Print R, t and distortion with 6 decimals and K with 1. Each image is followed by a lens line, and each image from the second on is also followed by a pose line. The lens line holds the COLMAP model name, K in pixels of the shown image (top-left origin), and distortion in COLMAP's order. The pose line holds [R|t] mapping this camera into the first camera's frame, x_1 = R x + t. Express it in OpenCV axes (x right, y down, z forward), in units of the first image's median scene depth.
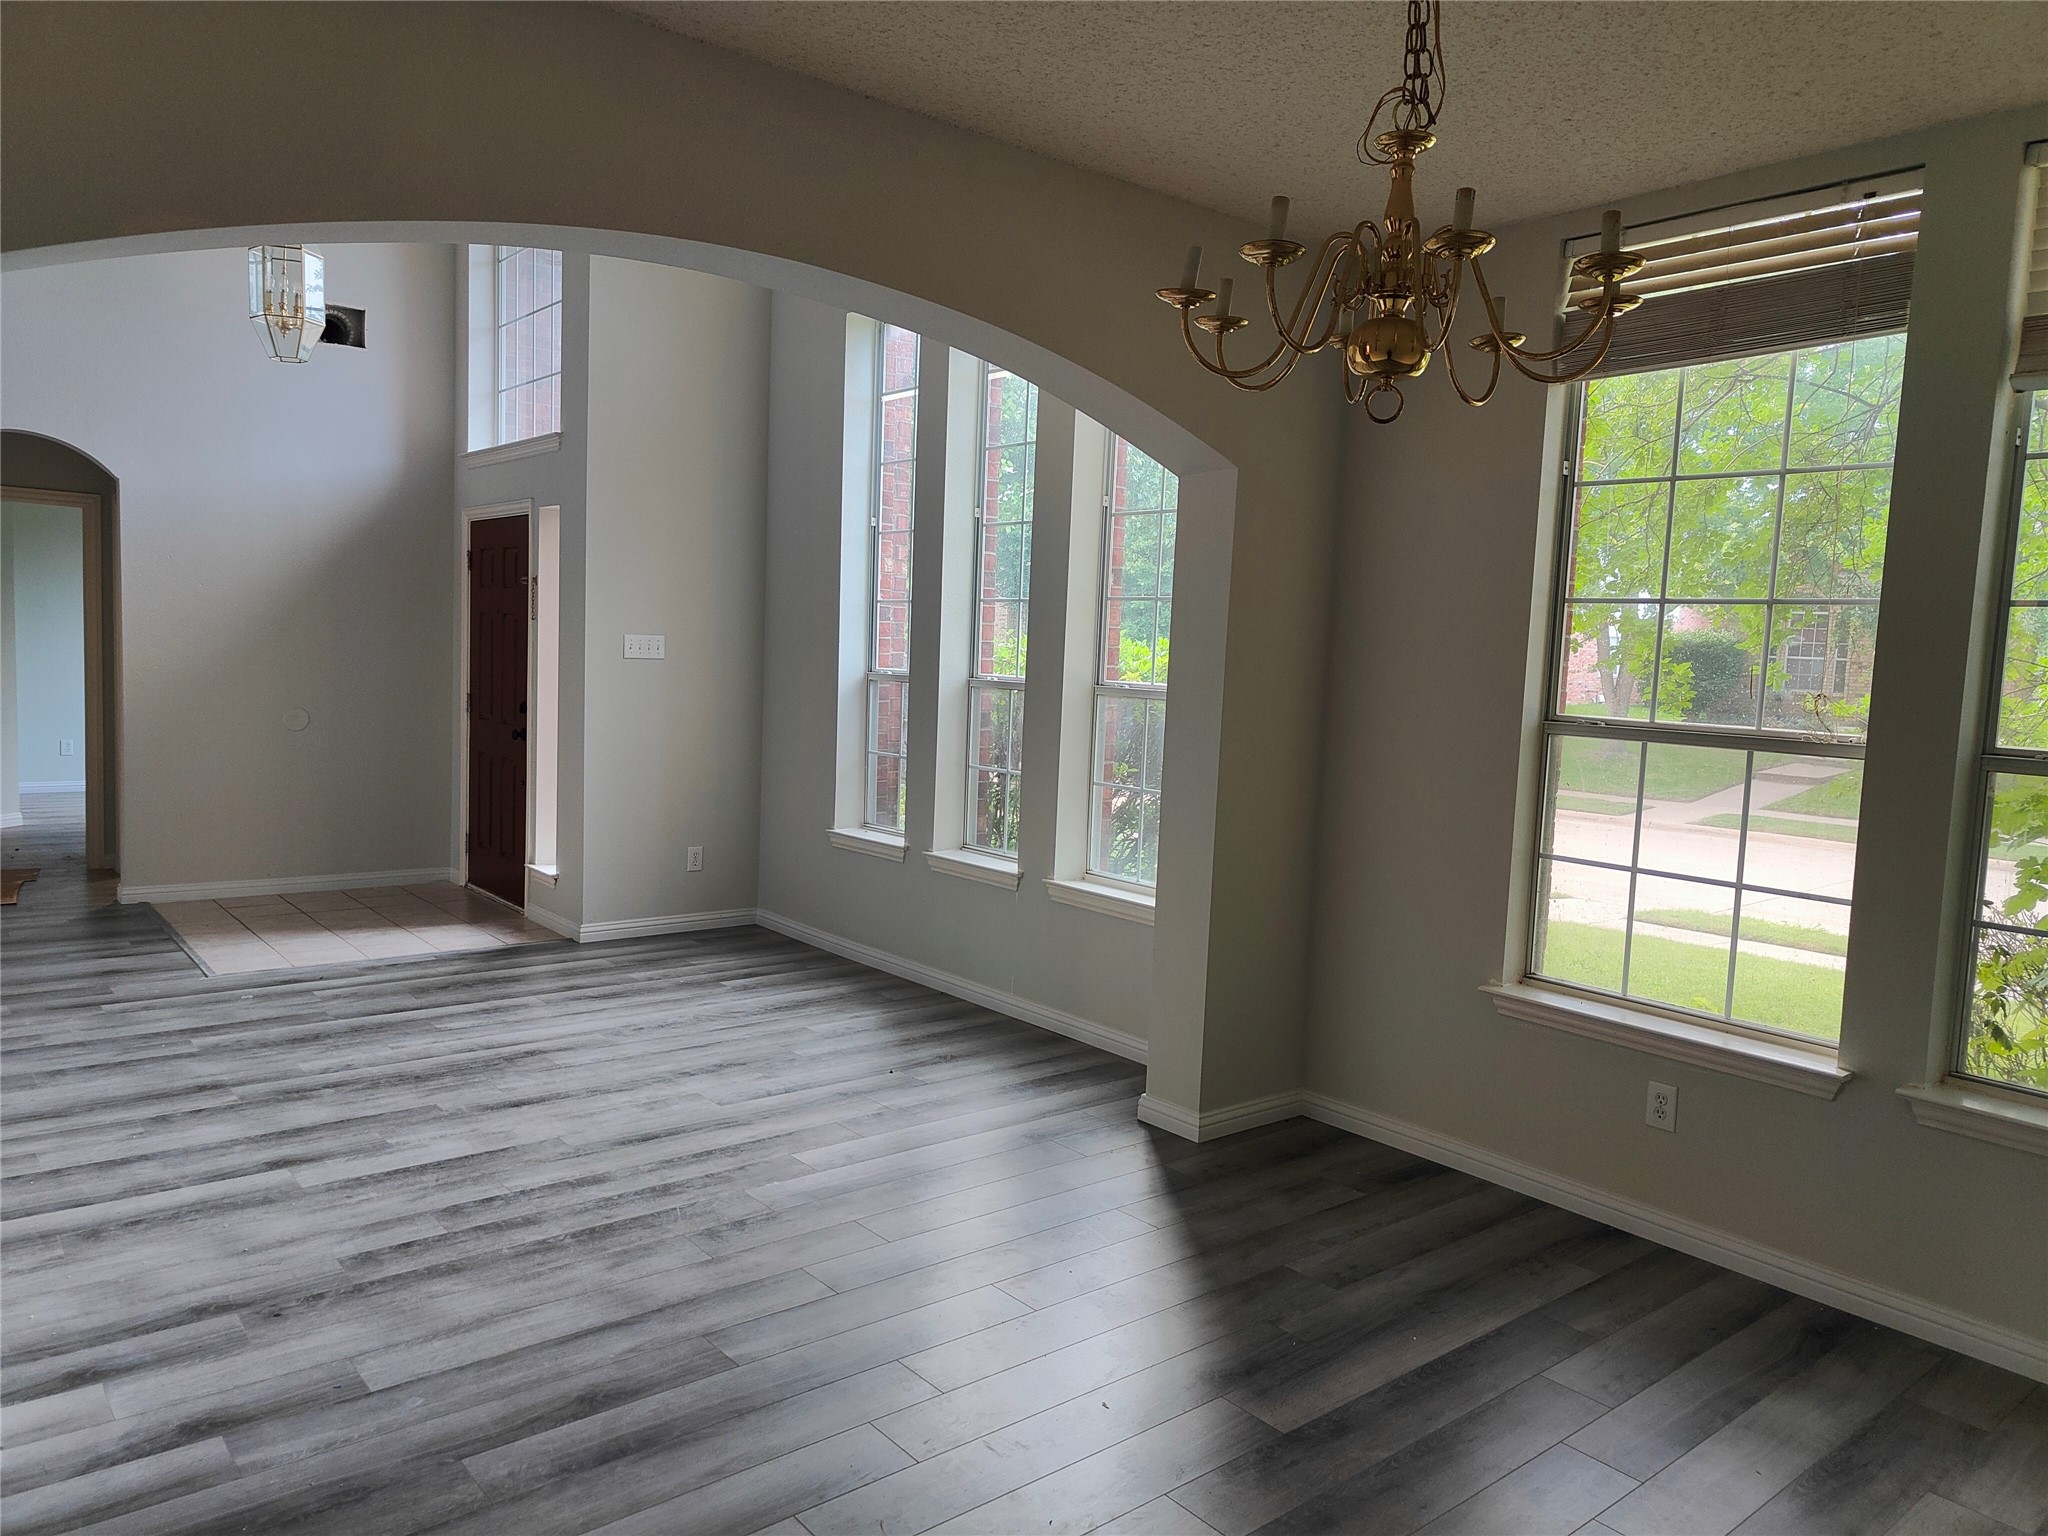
lens RADIAL K [[1411.9, 0, 1030.6], [0, 1411.9, 776.6], [0, 0, 1]] dist [0.008639, 0.003224]
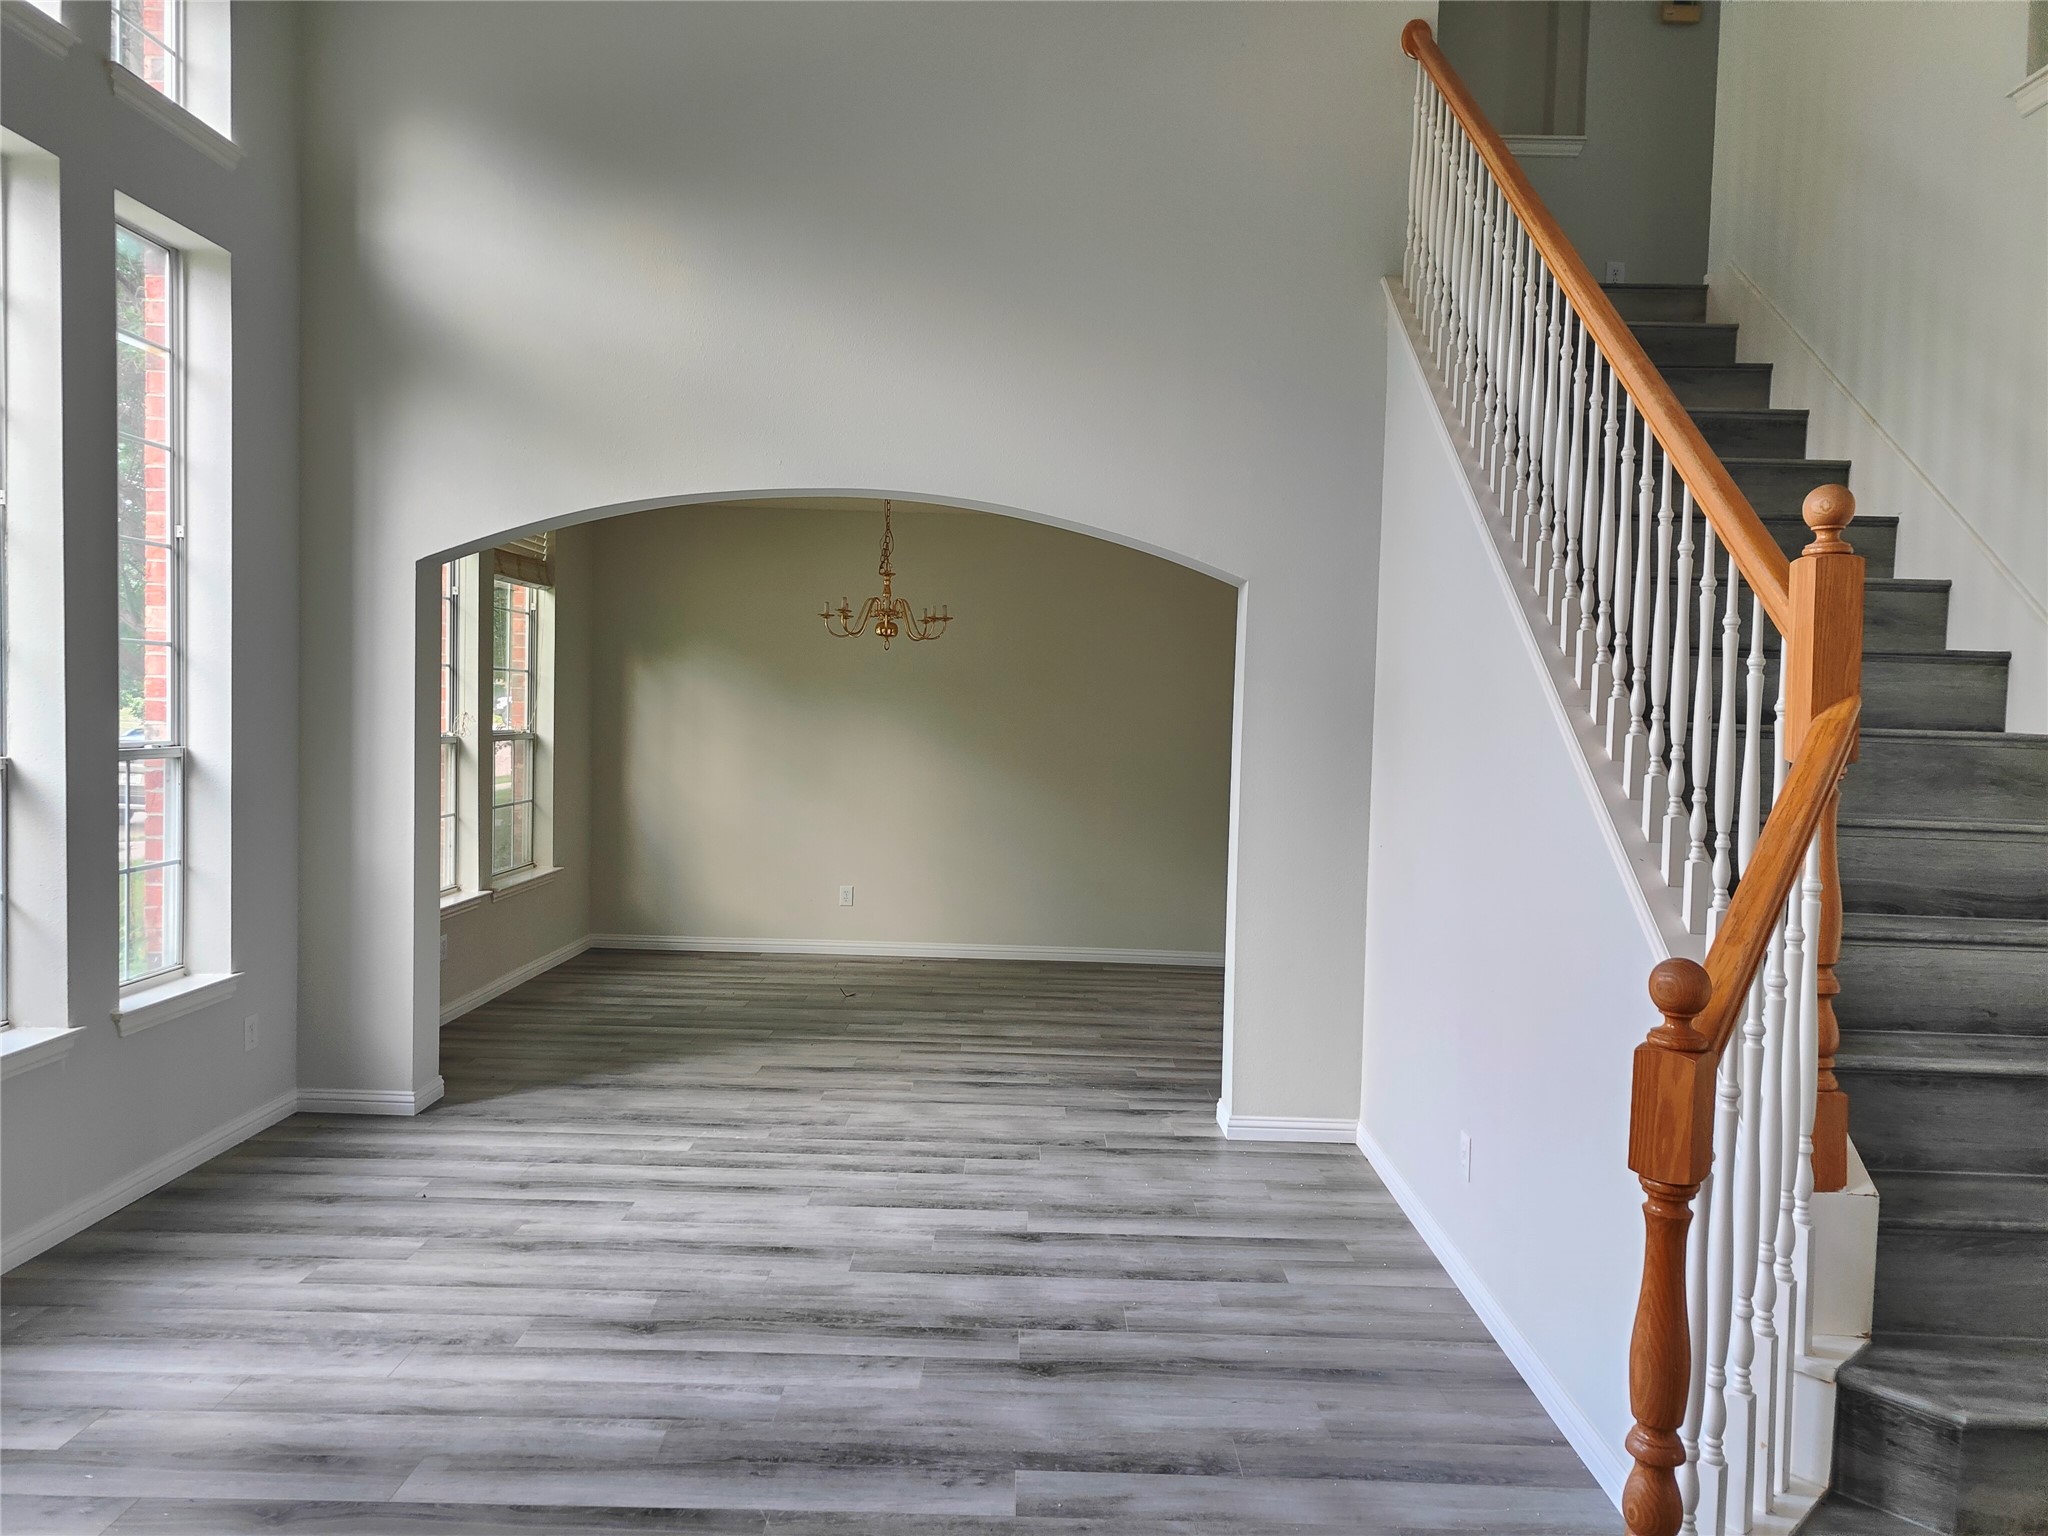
lens RADIAL K [[1419.5, 0, 1037.2], [0, 1419.5, 760.2], [0, 0, 1]] dist [0.008172, 0.003226]
pose [[-0.765850, -0.086650, 0.637155, -1.306755], [0.001602, 0.990619, 0.136645, -0.254816], [-0.643018, 0.105670, -0.758526, 1.950799]]
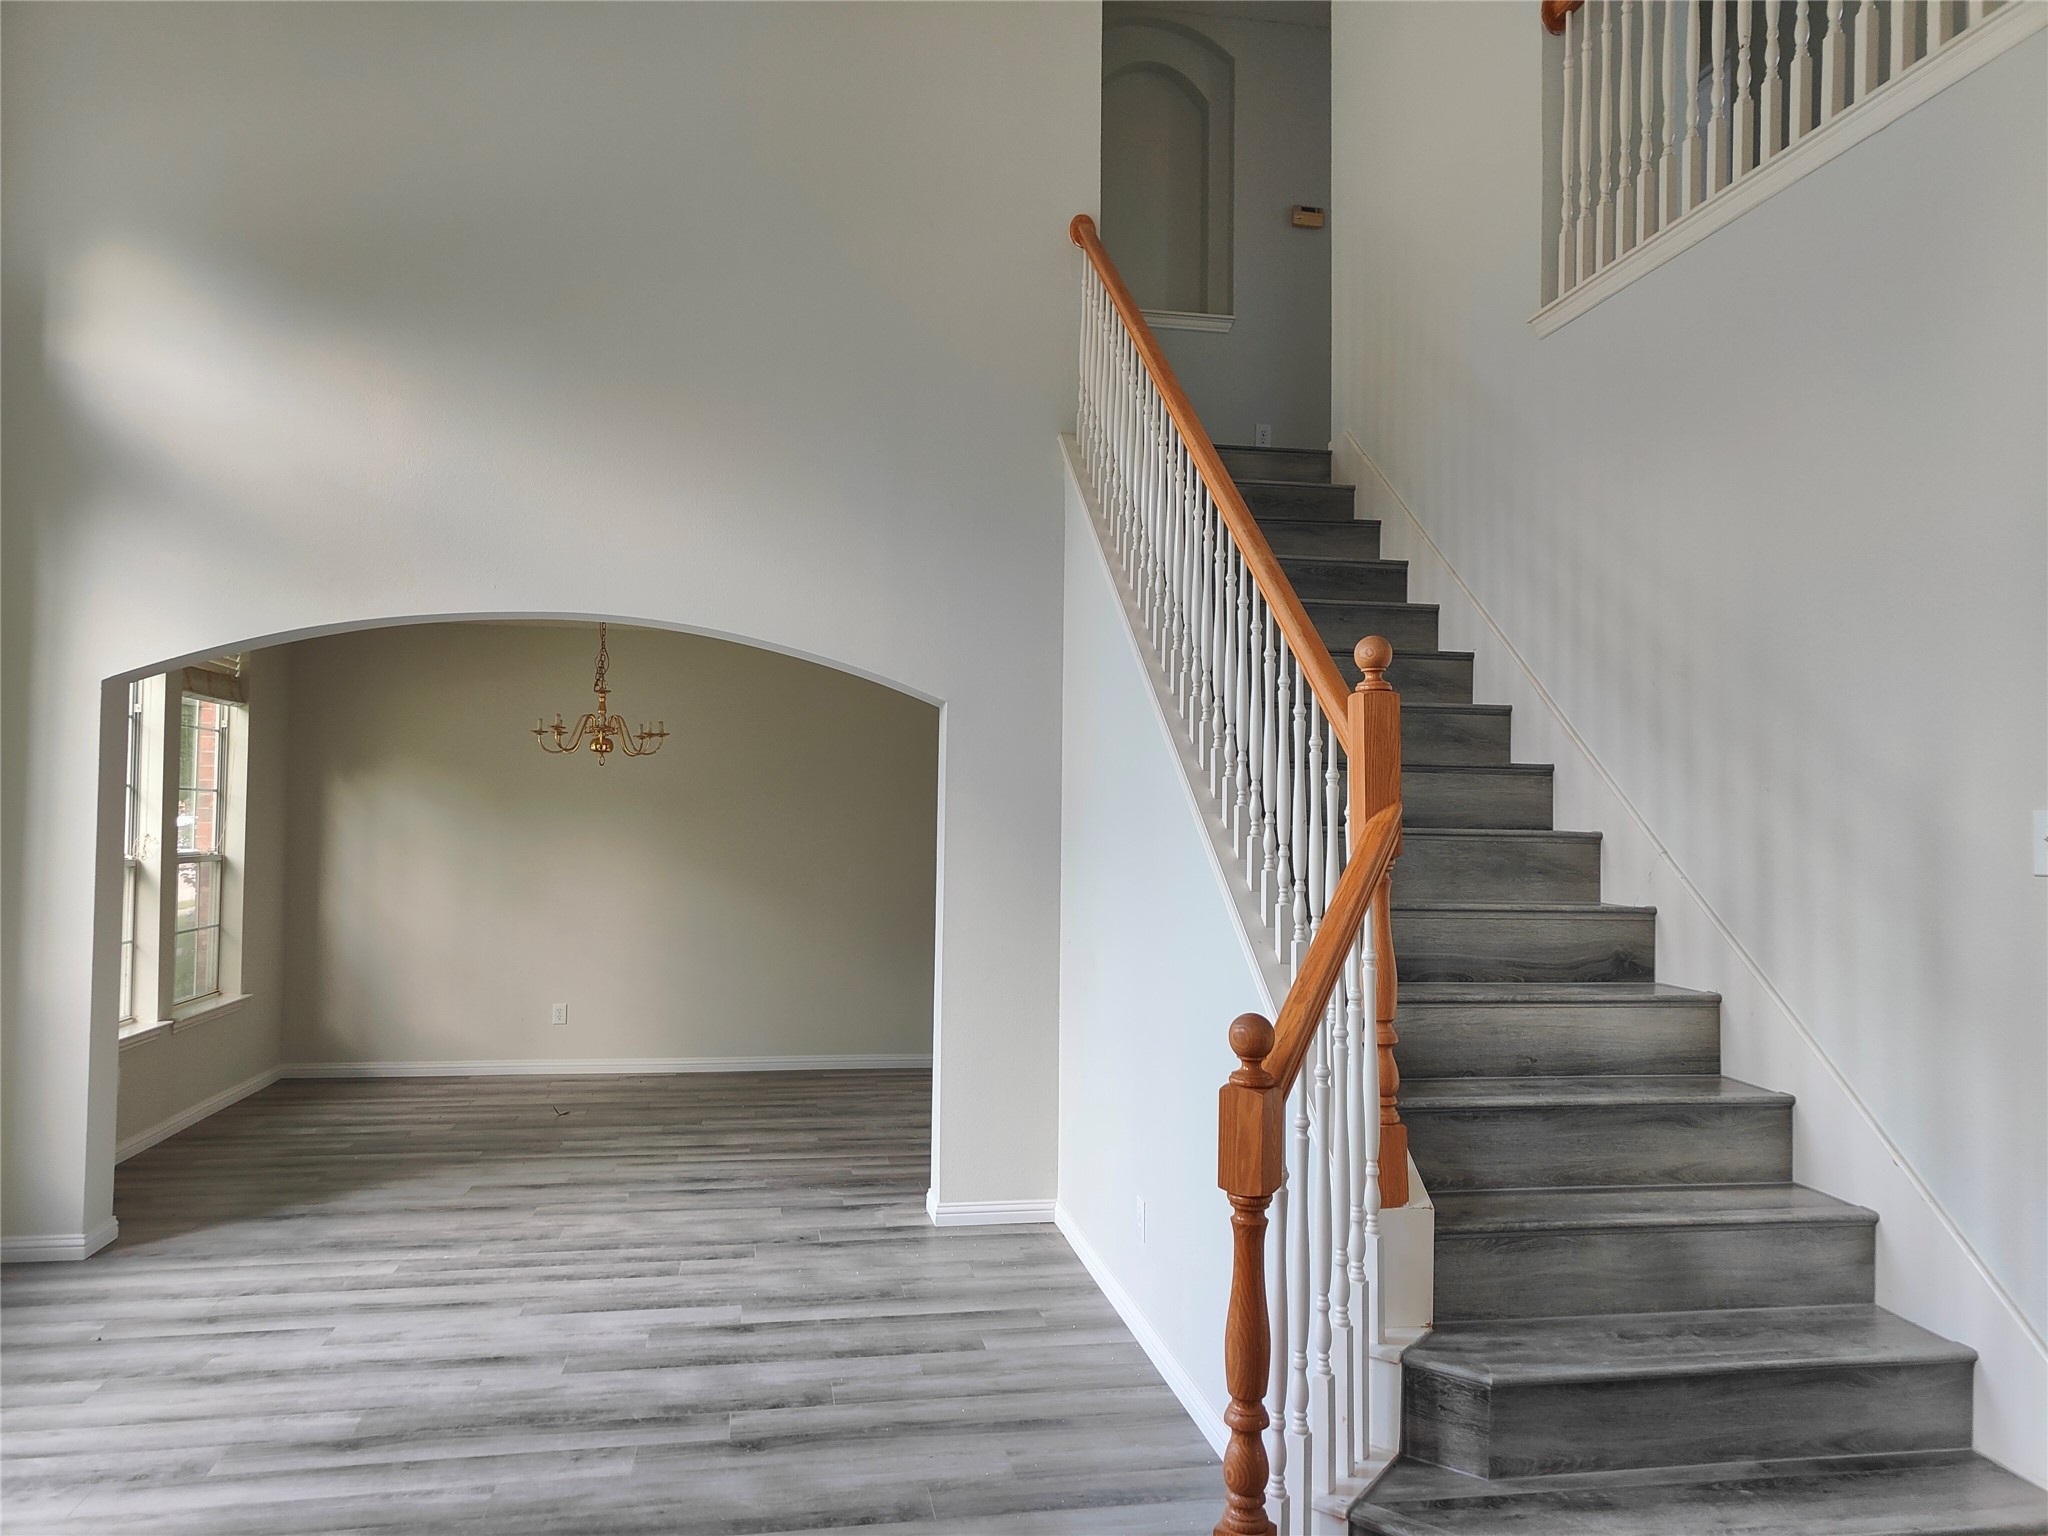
lens RADIAL K [[1420.5, 0, 1024.0], [0, 1420.5, 768.0], [0, 0, 1]] dist [0.011154, 0.003752]
pose [[-0.869210, -0.034066, 0.493269, -1.388719], [-0.002391, 0.997902, 0.064703, -0.266423], [-0.494438, 0.055061, -0.867467, 2.024985]]
